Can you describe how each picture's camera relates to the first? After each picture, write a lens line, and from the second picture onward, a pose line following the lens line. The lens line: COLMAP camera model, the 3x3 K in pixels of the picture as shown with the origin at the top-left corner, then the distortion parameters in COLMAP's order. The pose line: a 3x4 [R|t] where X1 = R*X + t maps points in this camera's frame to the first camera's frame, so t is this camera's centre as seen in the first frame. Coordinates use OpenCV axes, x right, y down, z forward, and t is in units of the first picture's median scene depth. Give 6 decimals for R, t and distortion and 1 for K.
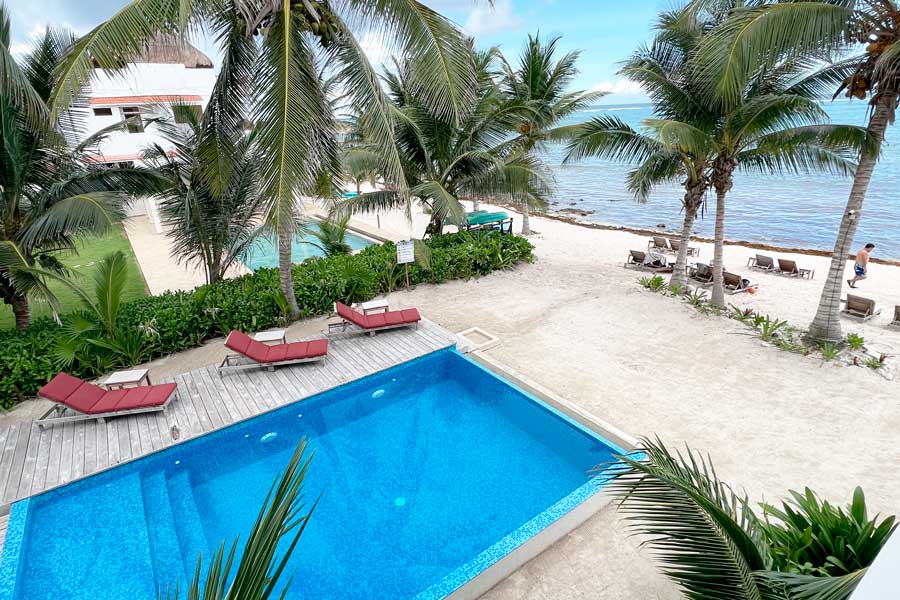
lens RADIAL K [[480.9, 0, 450.0], [0, 480.9, 300.0], [0, 0, 1]] dist [0.013535, -0.000054]
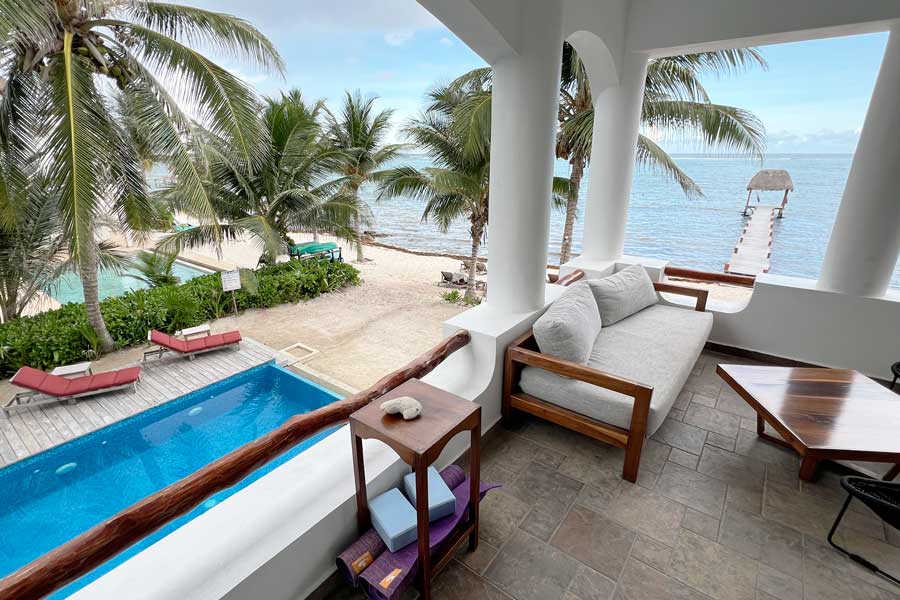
lens RADIAL K [[426.2, 0, 448.9], [0, 426.2, 303.9], [0, 0, 1]] dist [0.001387, 0.000183]
pose [[0.952180, -0.060778, 0.299432, 0.083850], [0.072847, 0.996913, -0.029299, 0.017153], [-0.296727, 0.049710, 0.953668, -0.057831]]
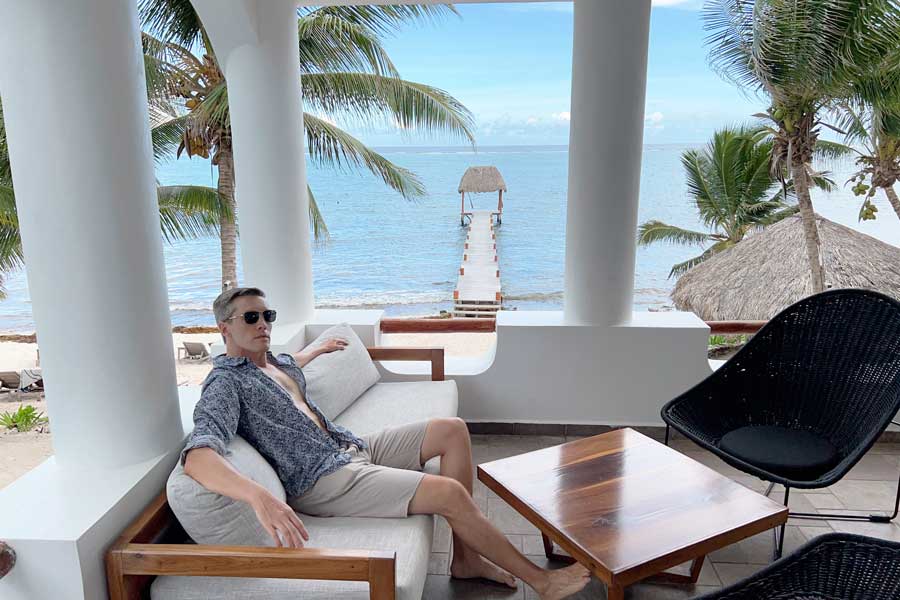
lens RADIAL K [[683.9, 0, 450.0], [0, 683.9, 300.0], [0, 0, 1]] dist [0.003517, -0.001081]
pose [[0.628532, -0.130196, 0.766809, 0.105686], [0.260756, 0.964107, -0.050040, 0.007887], [-0.732772, 0.231401, 0.639921, -0.040205]]
